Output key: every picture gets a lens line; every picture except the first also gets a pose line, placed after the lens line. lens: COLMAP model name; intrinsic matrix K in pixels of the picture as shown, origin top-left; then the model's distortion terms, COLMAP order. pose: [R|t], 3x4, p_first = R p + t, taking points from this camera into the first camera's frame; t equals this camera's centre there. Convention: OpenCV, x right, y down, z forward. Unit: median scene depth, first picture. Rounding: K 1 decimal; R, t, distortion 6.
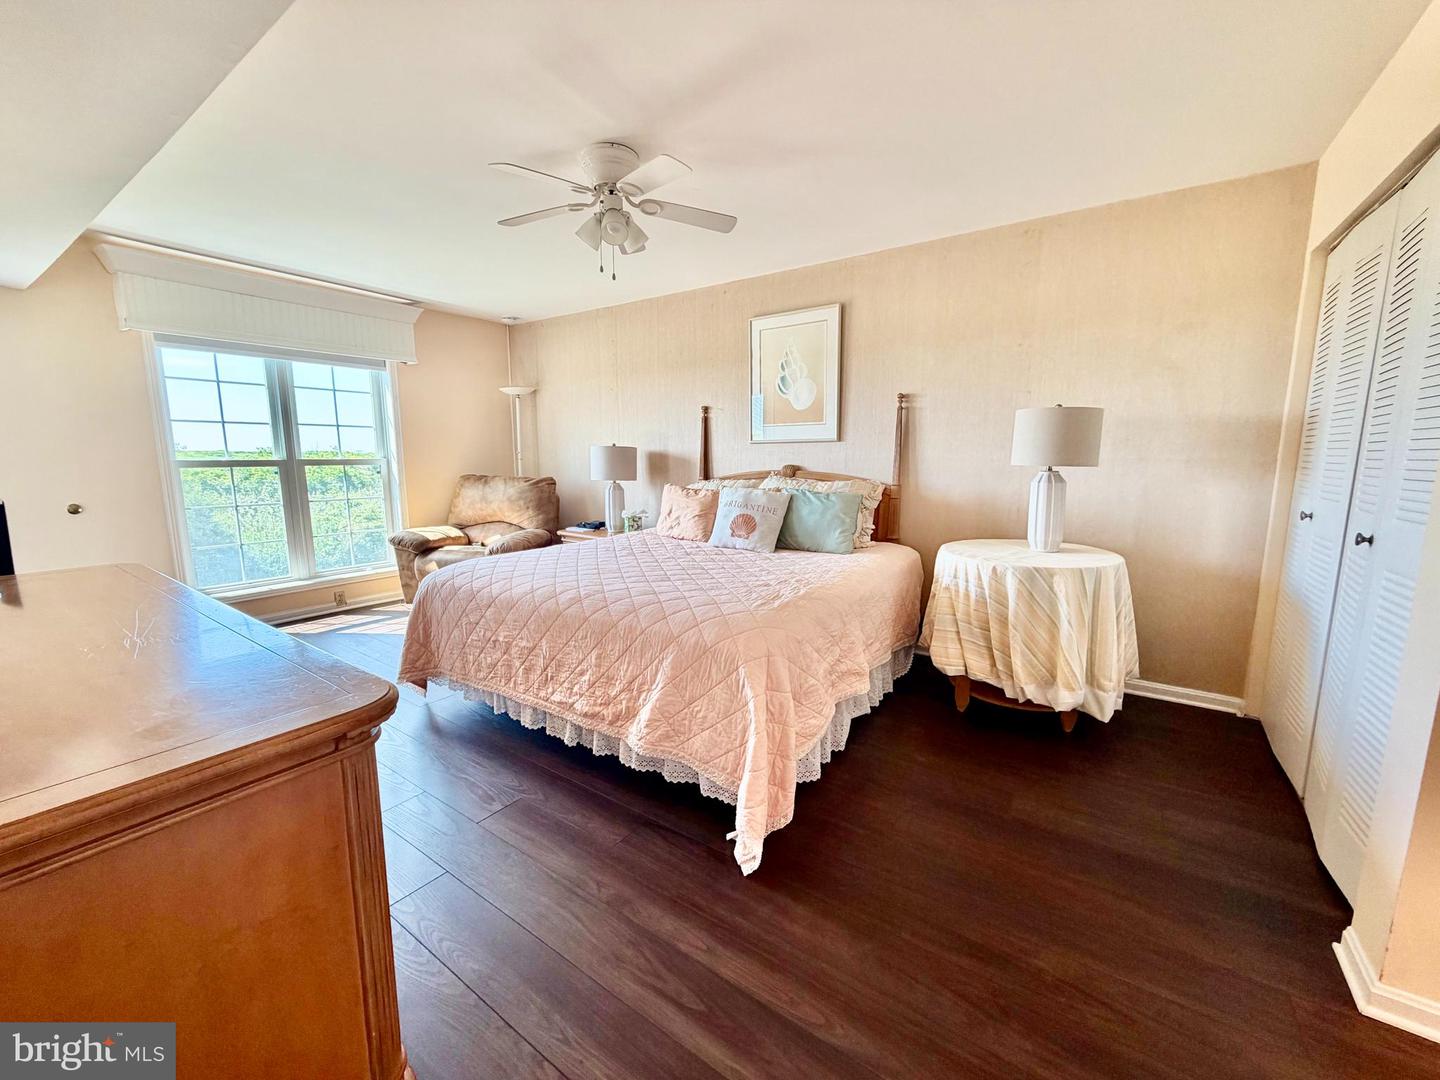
lens RADIAL K [[578.1, 0, 720.0], [0, 578.1, 540.0], [0, 0, 1]] dist [0.000616, 0.000162]
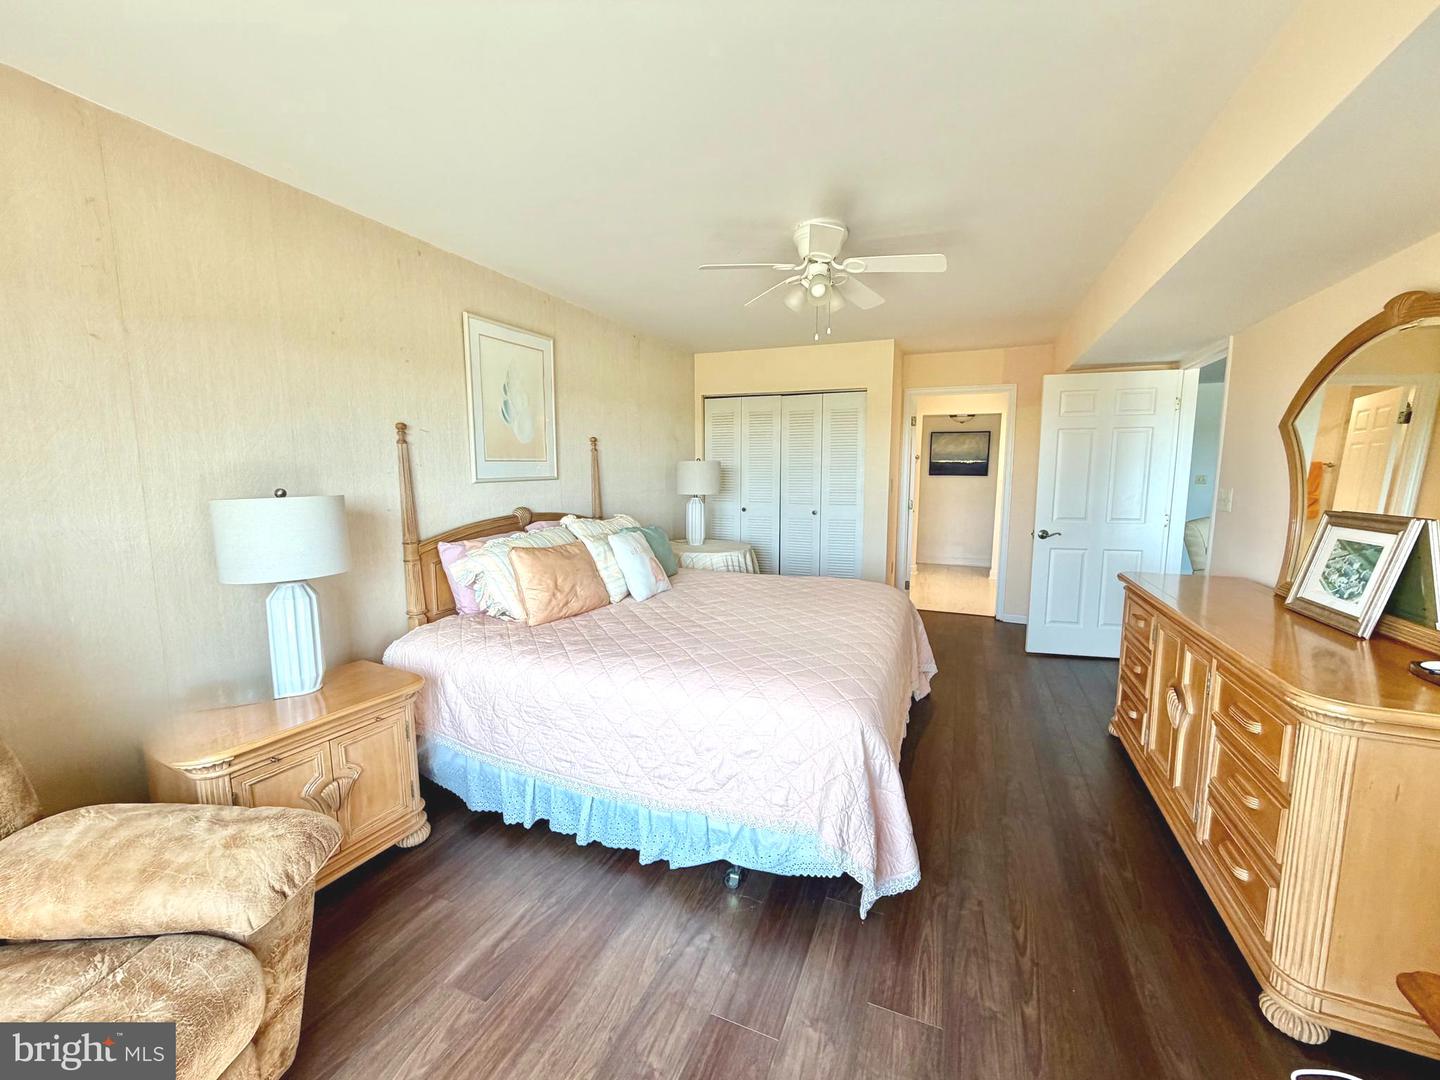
lens RADIAL K [[578.1, 0, 720.0], [0, 578.1, 540.0], [0, 0, 1]] dist [0.000616, 0.000162]
pose [[-0.200257, -0.118534, 0.972547, -0.776360], [0.146949, 0.977792, 0.149432, -0.169732], [-0.968660, 0.172839, -0.178391, 0.895170]]
